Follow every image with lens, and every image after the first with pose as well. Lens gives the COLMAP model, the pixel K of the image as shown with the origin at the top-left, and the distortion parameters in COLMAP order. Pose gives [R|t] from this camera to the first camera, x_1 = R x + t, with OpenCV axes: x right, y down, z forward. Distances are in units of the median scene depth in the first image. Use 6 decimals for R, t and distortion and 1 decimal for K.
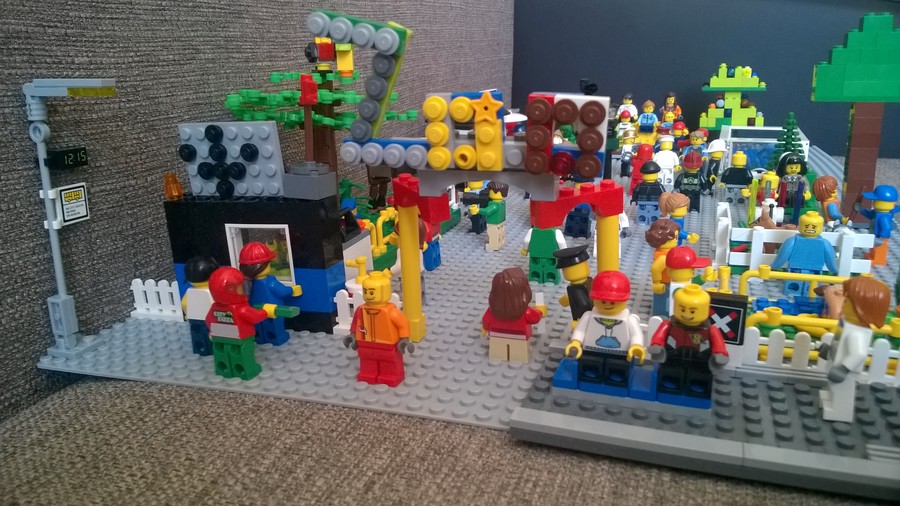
lens RADIAL K [[695.3, 0, 447.7], [0, 695.3, 255.6], [0, 0, 1]] dist [0.032588, -0.121333]
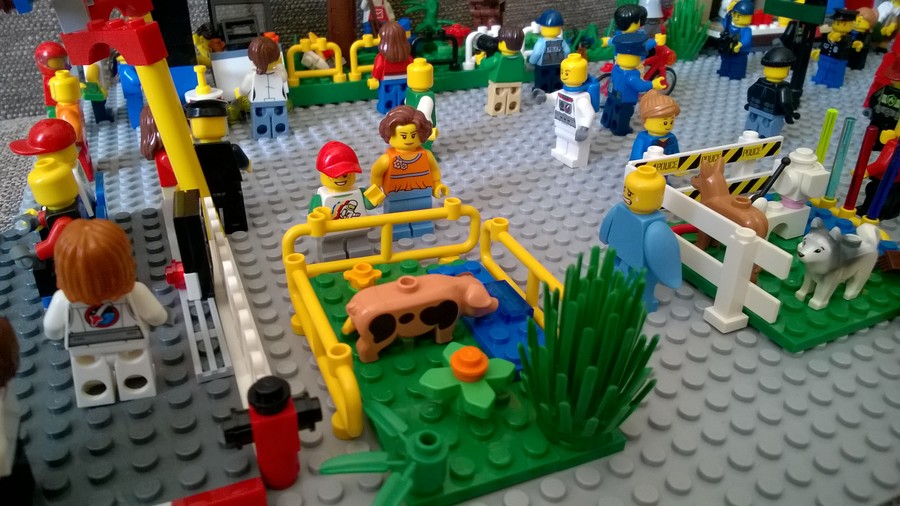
lens RADIAL K [[713.5, 0, 450.0], [0, 713.5, 253.0], [0, 0, 1]] dist [0.059957, -0.182357]
pose [[0.693982, 0.380258, -0.611386, 0.337566], [-0.227674, 0.921484, 0.314695, -0.061753], [0.683047, -0.079196, 0.726068, 0.203054]]
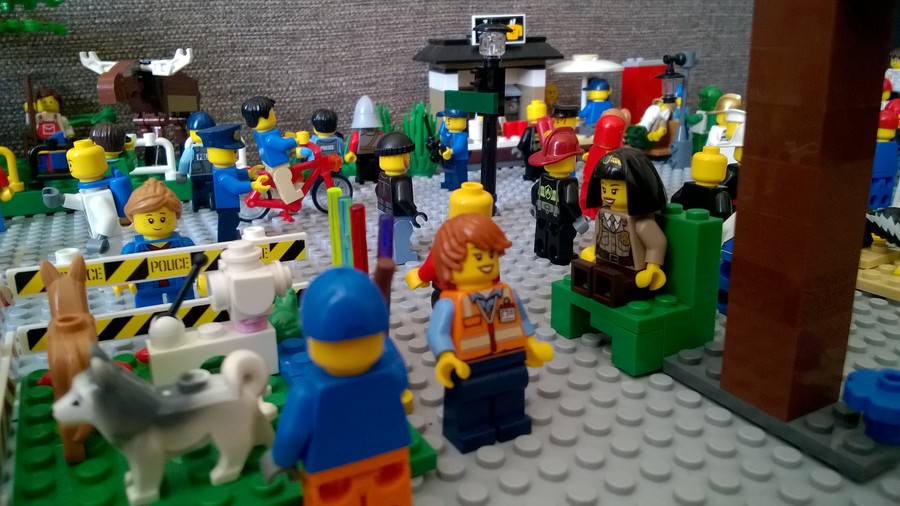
lens RADIAL K [[704.1, 0, 445.0], [0, 704.1, 250.6], [0, 0, 1]] dist [0.041372, -0.143242]
pose [[0.736255, 0.224502, -0.638379, 0.404164], [-0.205597, 0.972982, 0.105055, -0.070449], [0.644716, 0.053902, 0.762519, 0.404851]]
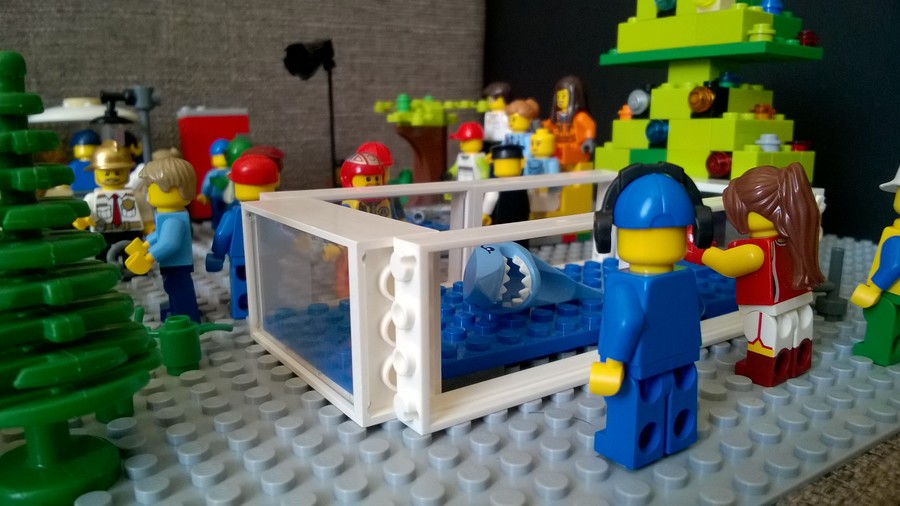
lens RADIAL K [[704.1, 0, 445.0], [0, 704.1, 250.6], [0, 0, 1]] dist [0.041372, -0.143242]
pose [[0.809121, 0.134153, -0.572125, 0.518825], [-0.179865, 0.983404, -0.023781, -0.131628], [0.559440, 0.122147, 0.819822, 0.708895]]
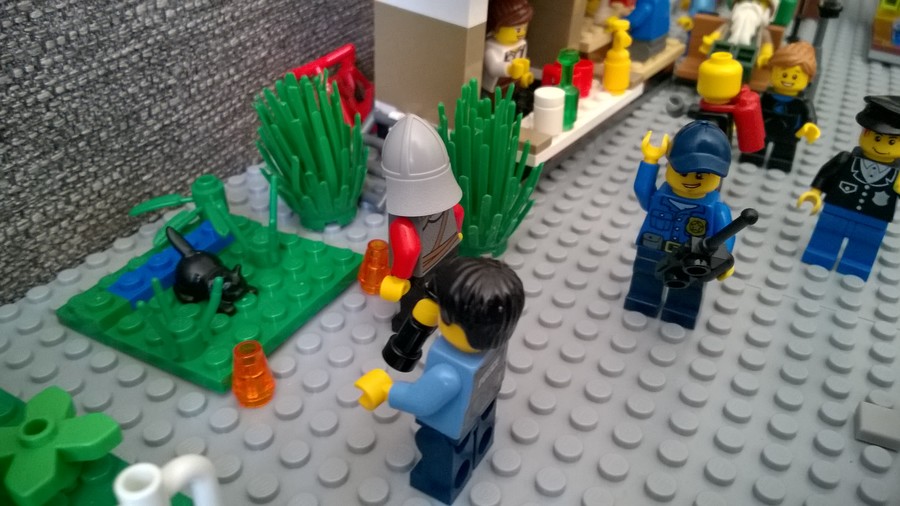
lens RADIAL K [[704.1, 0, 445.0], [0, 704.1, 250.6], [0, 0, 1]] dist [0.041372, -0.143242]
pose [[0.985724, 0.141226, -0.091668, 0.047693], [-0.106312, 0.944261, 0.311559, -0.135497], [0.130559, -0.297366, 0.945795, 0.571879]]
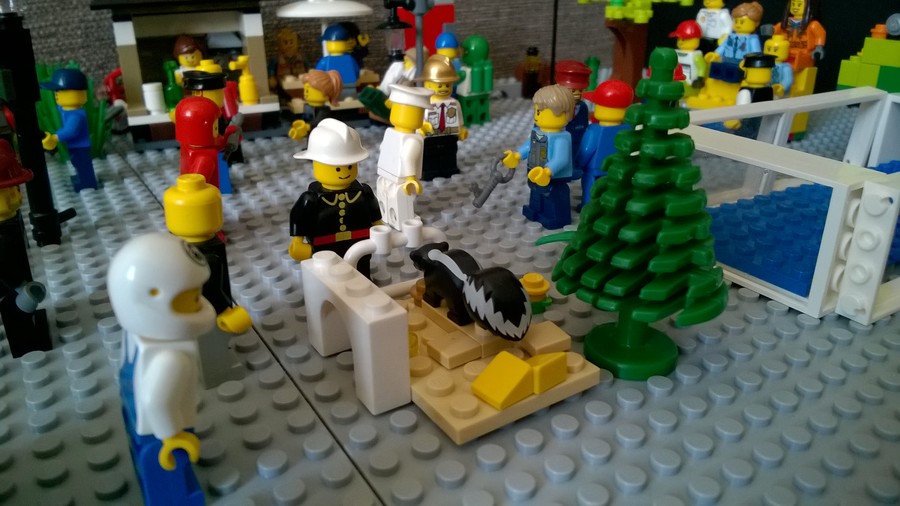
lens RADIAL K [[704.1, 0, 445.0], [0, 704.1, 250.6], [0, 0, 1]] dist [0.041372, -0.143242]
pose [[0.789313, 0.264469, -0.554113, 0.440995], [-0.193610, 0.963643, 0.184141, -0.131535], [0.582666, -0.038063, 0.811820, 0.590595]]
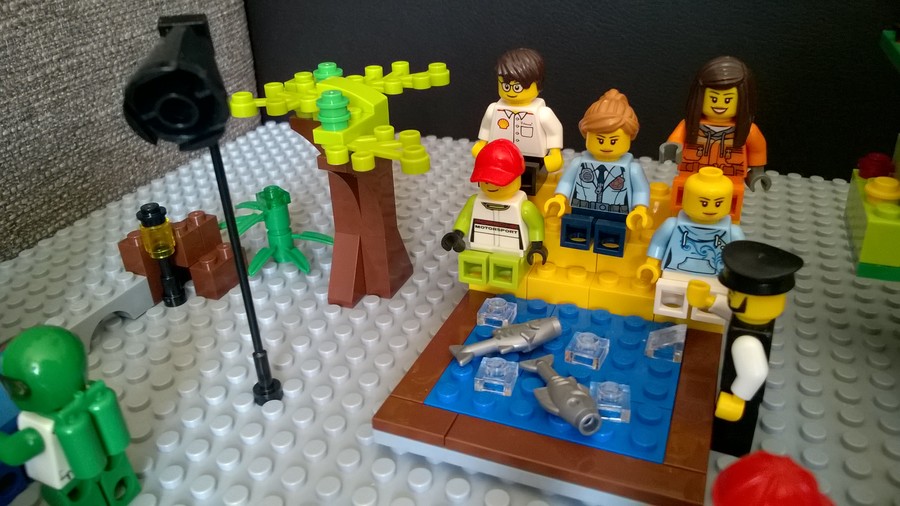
lens RADIAL K [[704.1, 0, 445.0], [0, 704.1, 250.6], [0, 0, 1]] dist [0.041372, -0.143242]
pose [[0.999500, 0.004153, -0.031330, 0.261779], [0.002686, 0.976581, 0.215134, -0.237146], [0.031490, -0.215110, 0.976082, 0.834561]]
